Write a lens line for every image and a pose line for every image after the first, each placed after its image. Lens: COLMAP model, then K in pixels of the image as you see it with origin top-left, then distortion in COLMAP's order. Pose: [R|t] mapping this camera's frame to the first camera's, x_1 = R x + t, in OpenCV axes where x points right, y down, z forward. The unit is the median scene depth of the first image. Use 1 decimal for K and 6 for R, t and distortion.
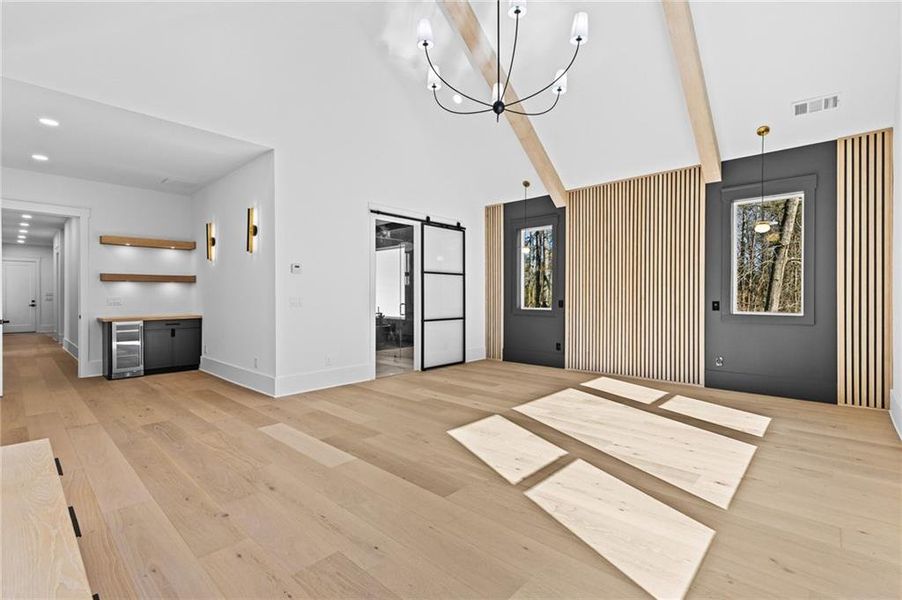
lens RADIAL K [[411.2, 0, 454.9], [0, 411.2, 301.5], [0, 0, 1]] dist [0.004159, -0.001007]
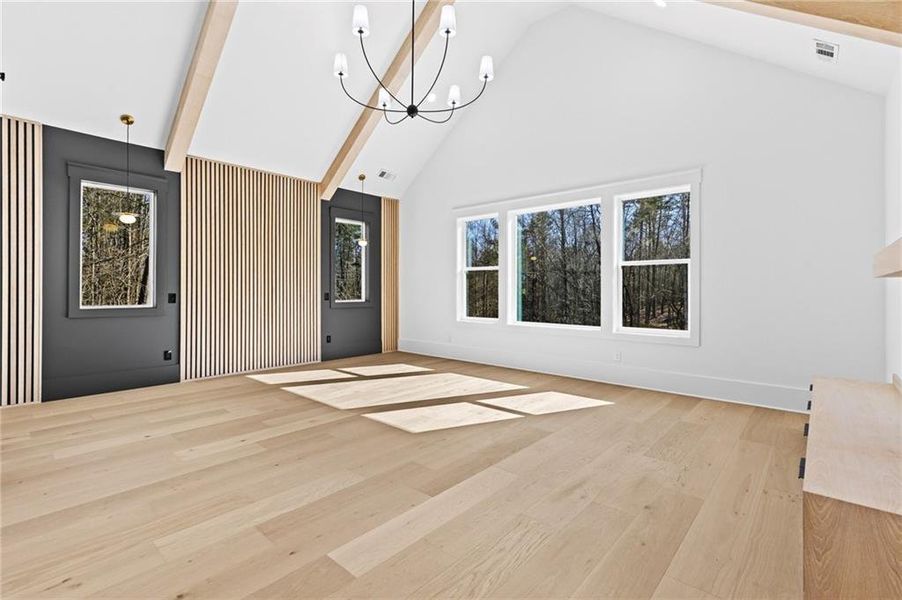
lens RADIAL K [[411.2, 0, 454.8], [0, 411.2, 290.8], [0, 0, 1]] dist [0.004159, -0.001007]
pose [[-0.020868, -0.000633, 0.999782, -0.624649], [0.009099, 0.999958, 0.000823, -0.005302], [-0.999741, 0.009115, -0.020862, 0.598120]]
